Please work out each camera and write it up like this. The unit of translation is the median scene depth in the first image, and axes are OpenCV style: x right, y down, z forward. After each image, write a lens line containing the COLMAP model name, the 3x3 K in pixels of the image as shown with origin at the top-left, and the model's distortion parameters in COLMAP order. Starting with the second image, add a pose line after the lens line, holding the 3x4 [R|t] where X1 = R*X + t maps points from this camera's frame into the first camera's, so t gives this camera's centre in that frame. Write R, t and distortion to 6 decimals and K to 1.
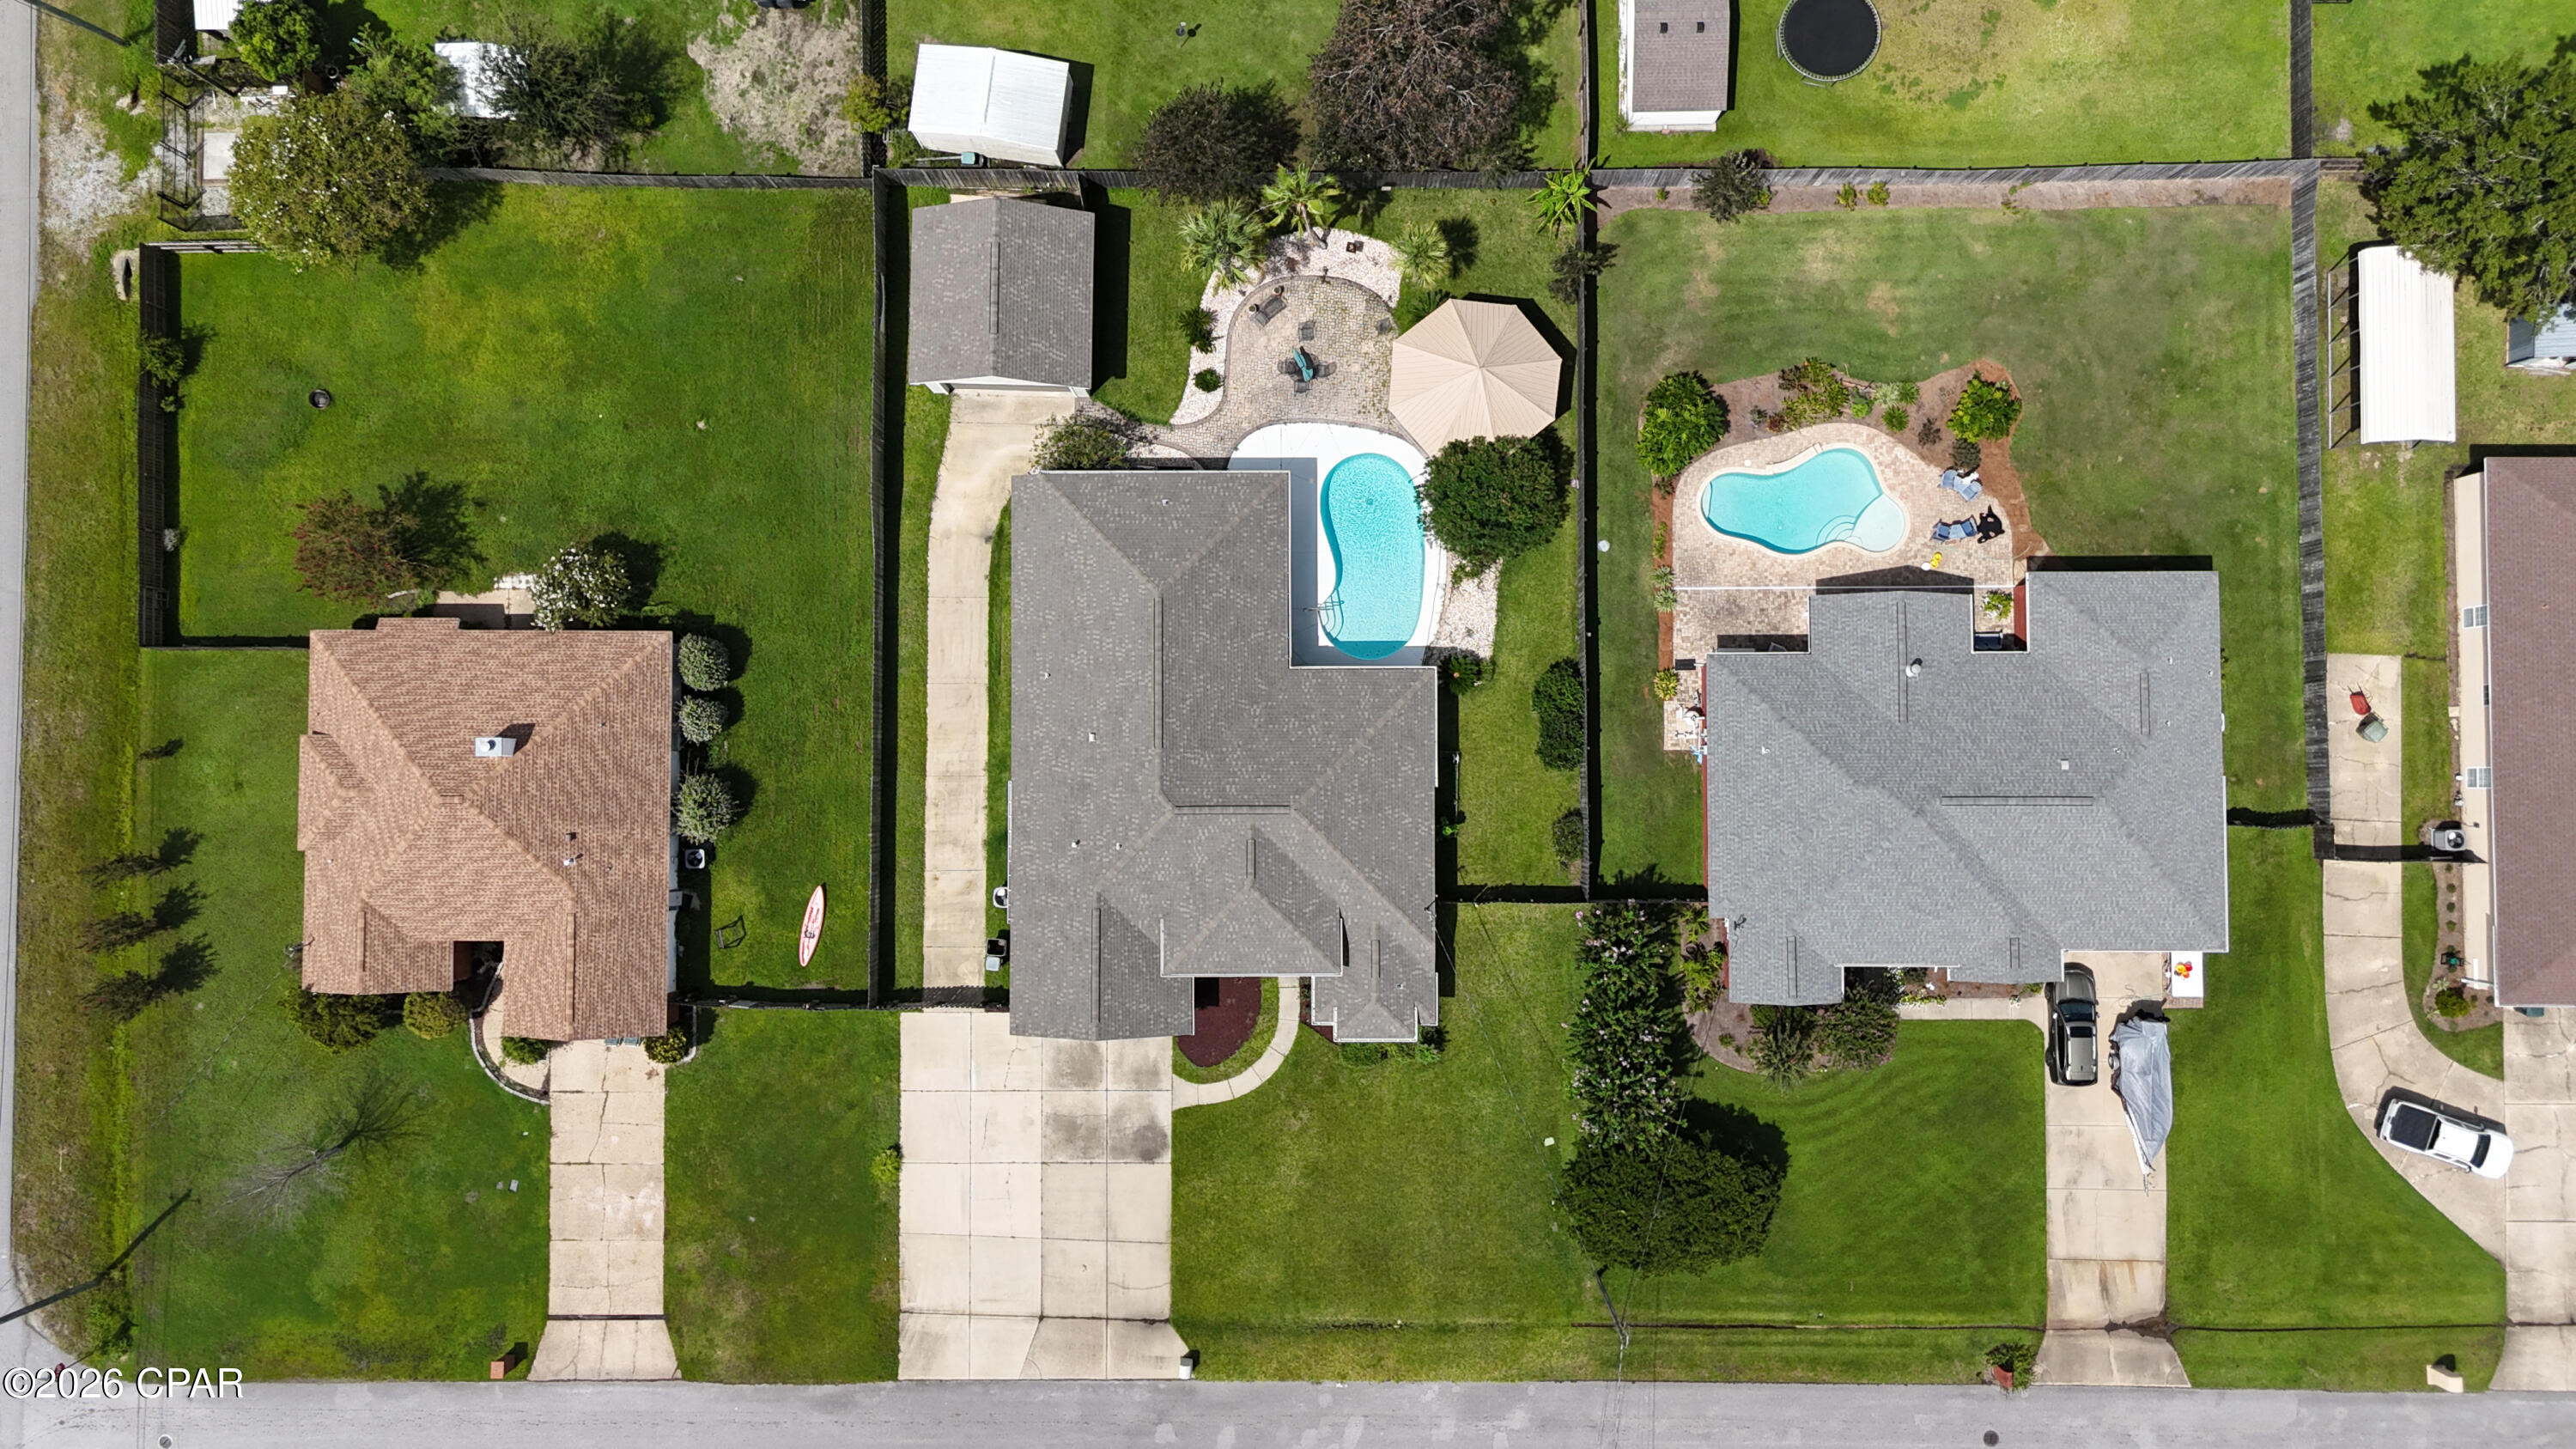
lens RADIAL K [[1899.7, 0, 1294.2], [0, 1899.7, 718.6], [0, 0, 1]] dist [0.073425, -0.070066]
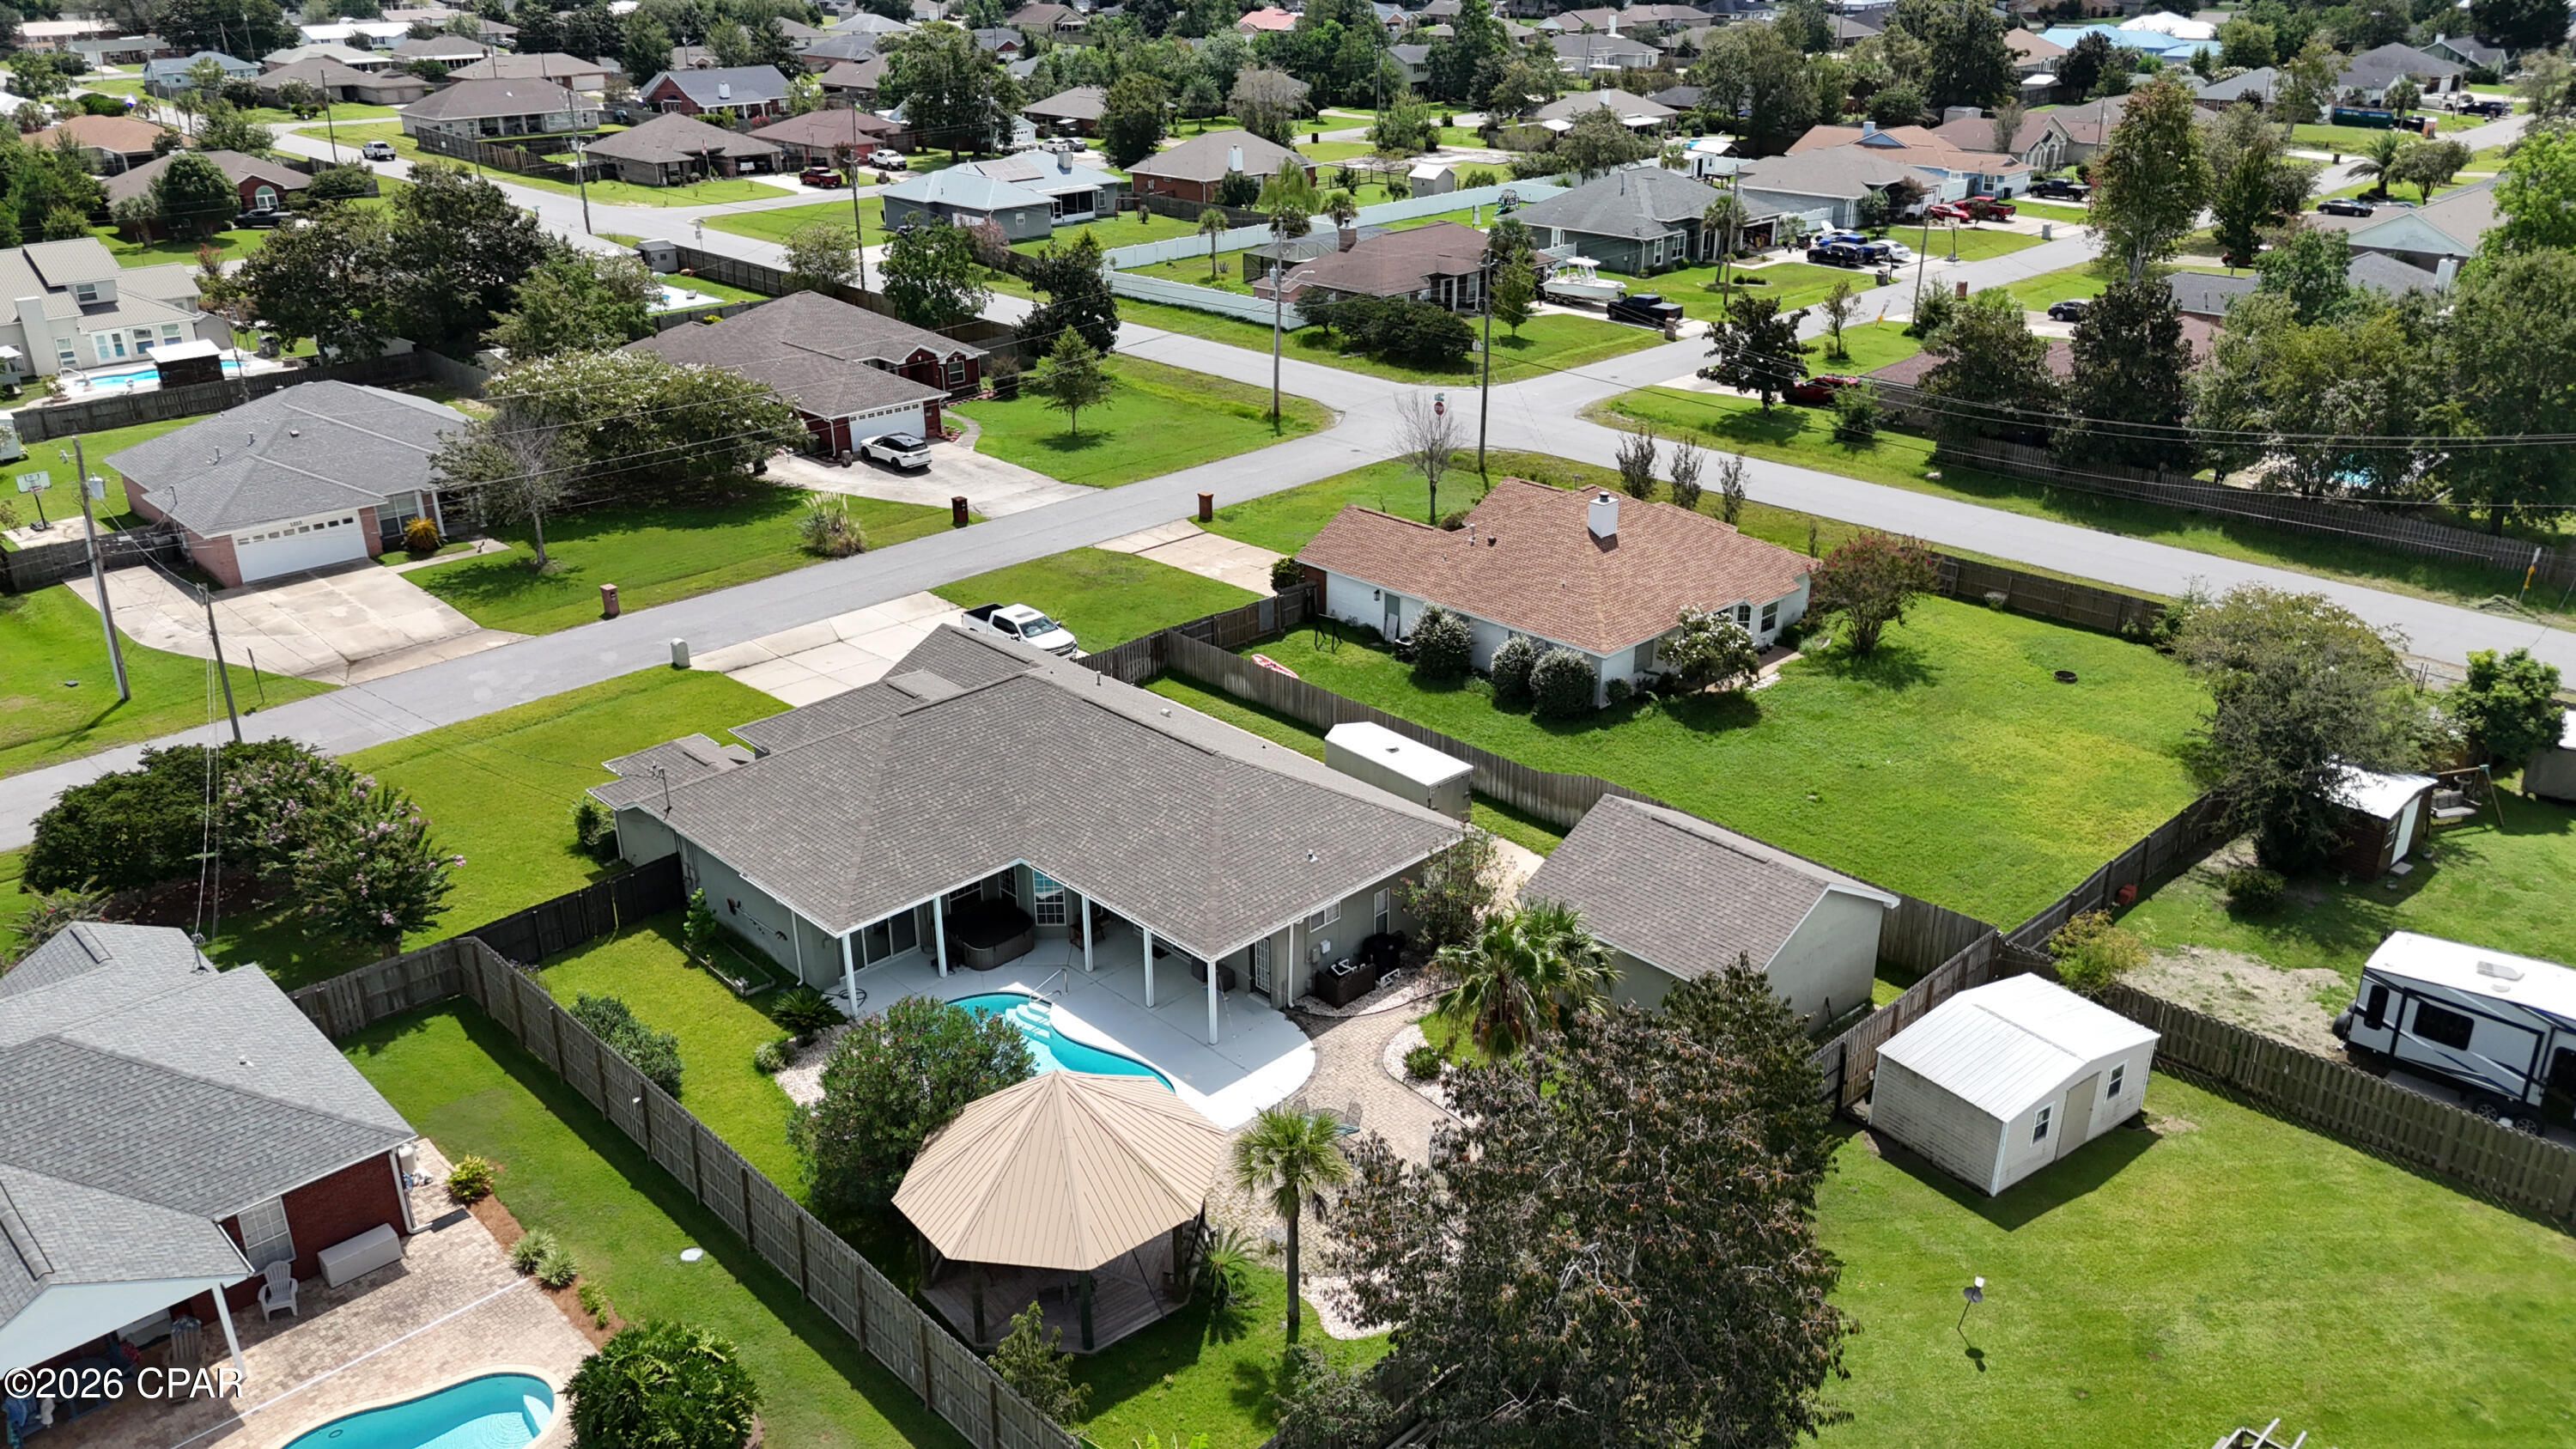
lens RADIAL K [[1899.7, 0, 1294.2], [0, 1899.7, 718.6], [0, 0, 1]] dist [0.073425, -0.070066]
pose [[-0.719148, 0.289994, -0.631451, 0.340257], [-0.693732, -0.247945, 0.676210, -0.537053], [0.039532, 0.924352, 0.379487, 0.668588]]
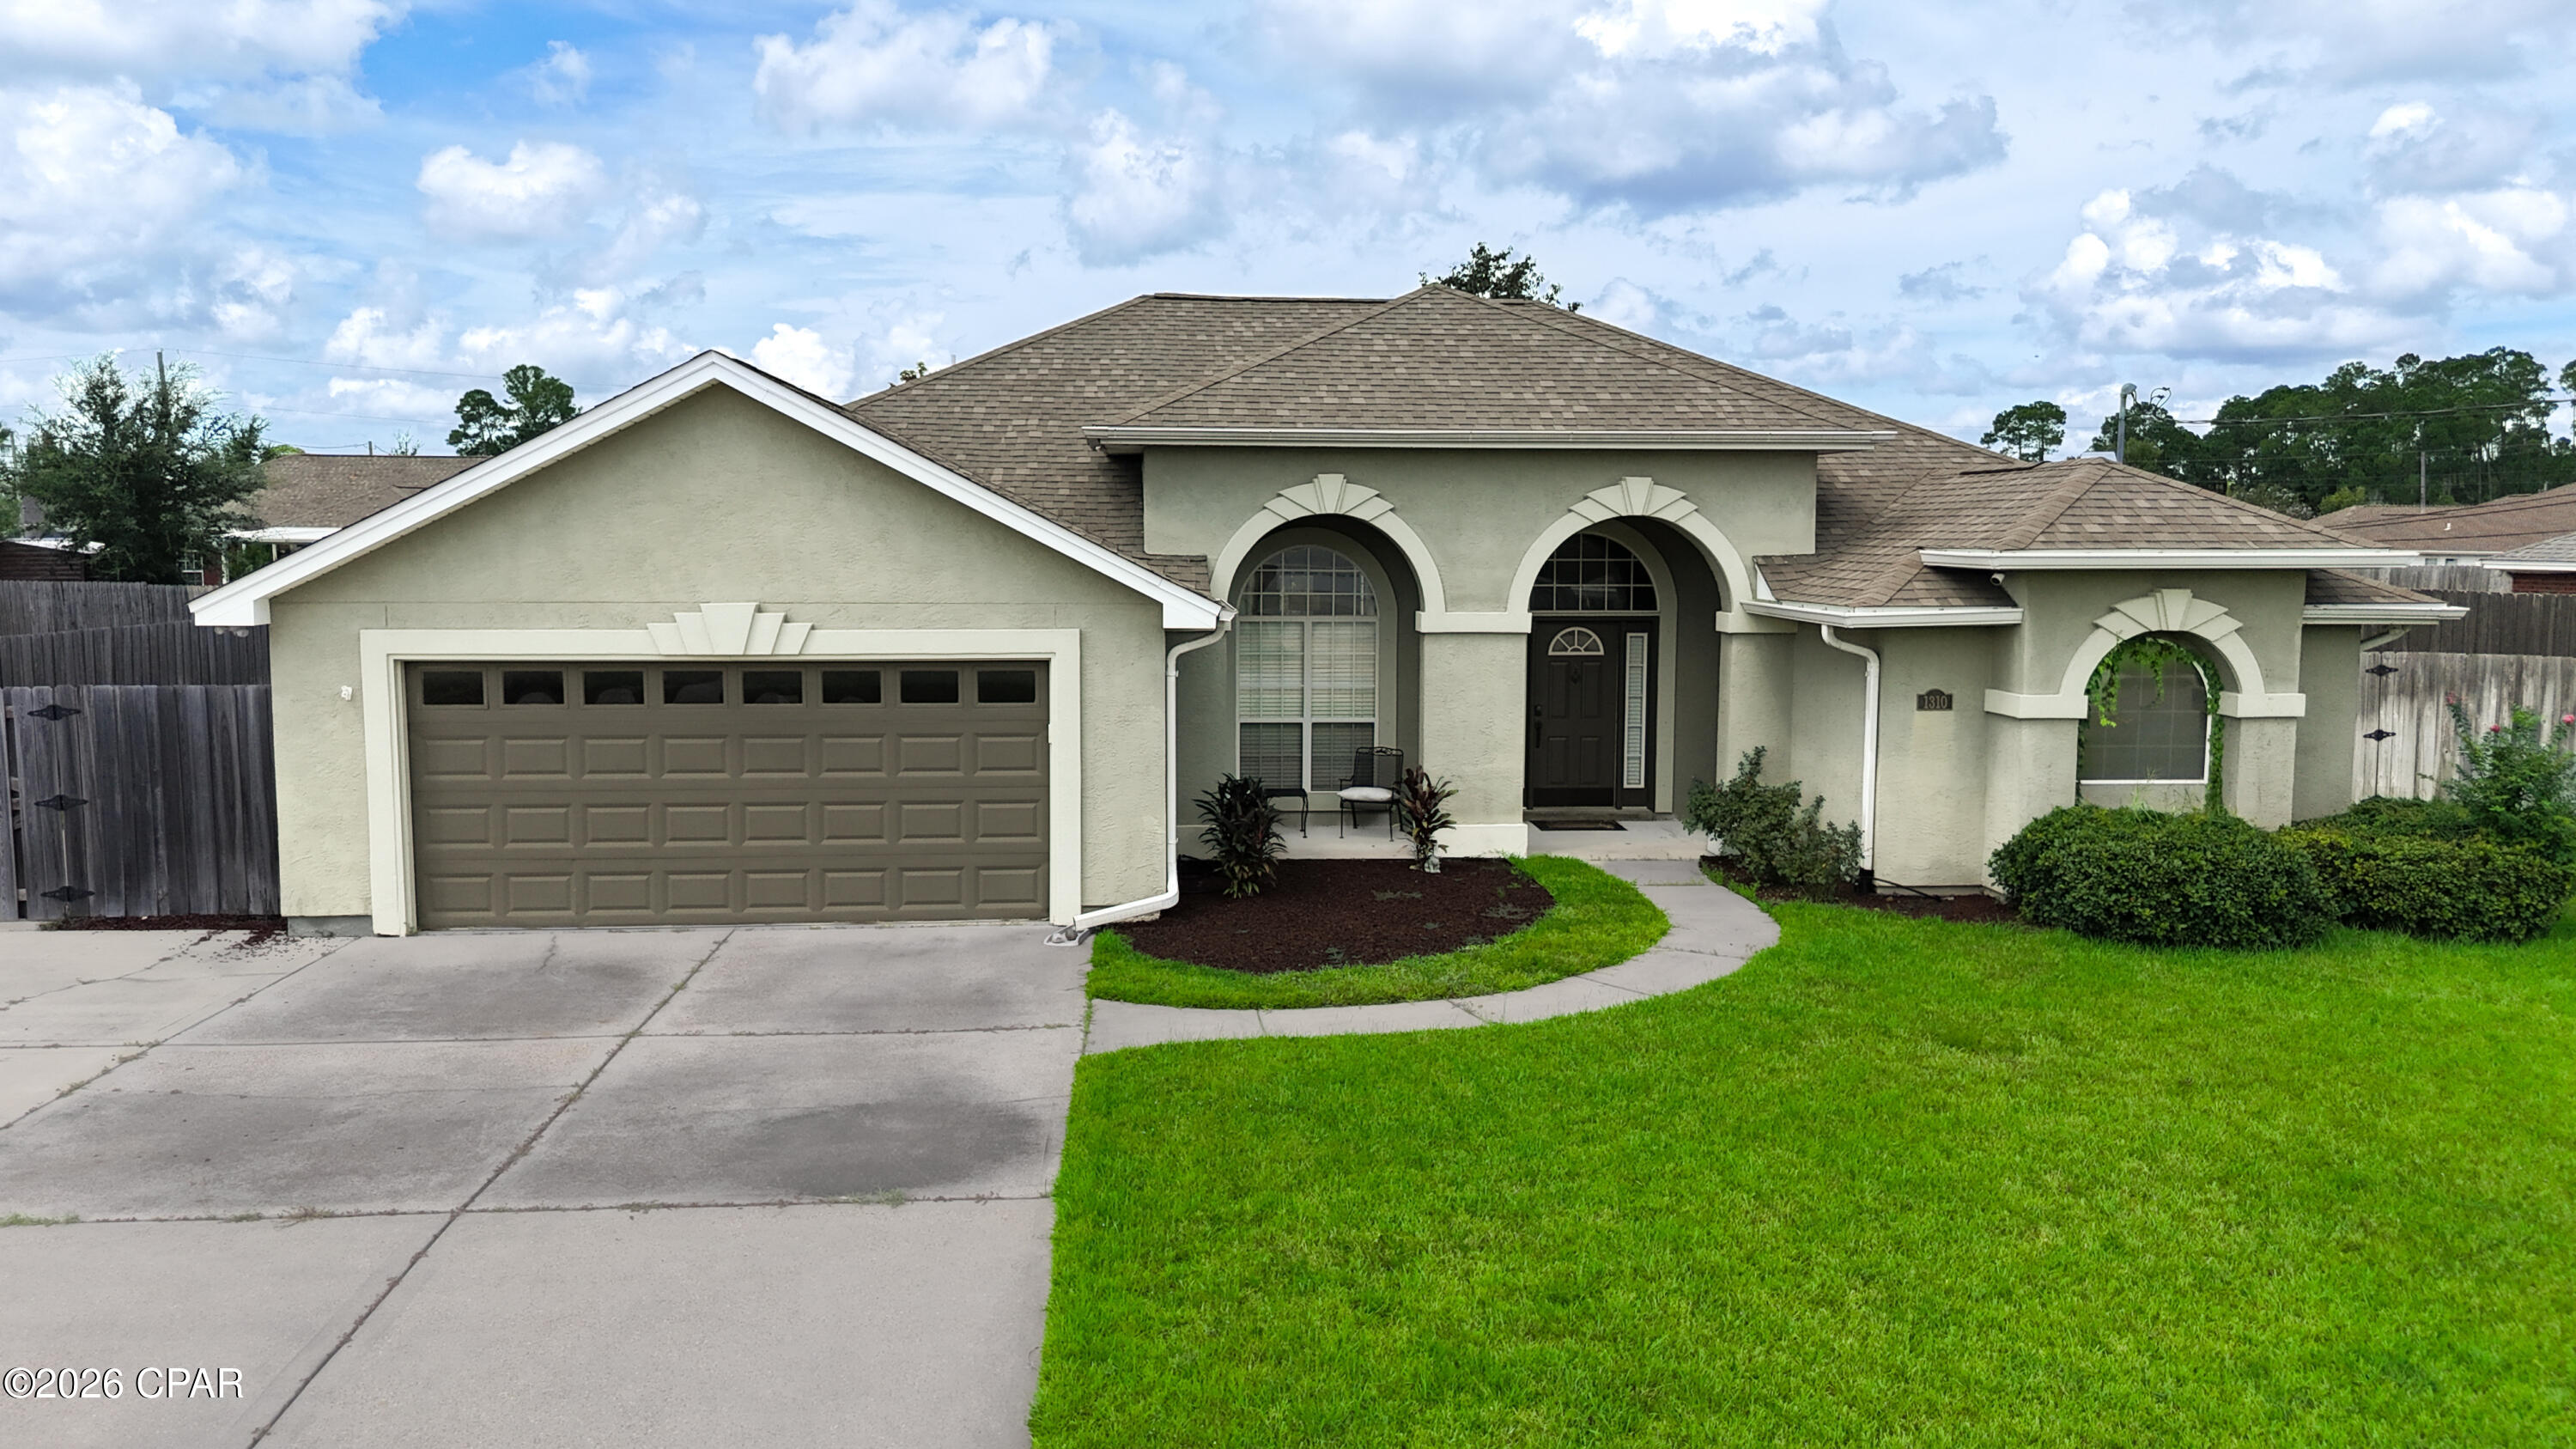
lens RADIAL K [[1912.4, 0, 1296.1], [0, 1912.4, 706.6], [0, 0, 1]] dist [0.068139, -0.069687]
pose [[0.996705, 0.007711, 0.080748, -0.060016], [0.079243, 0.120082, -0.989596, 0.341142], [-0.017327, 0.992734, 0.119075, 0.957047]]
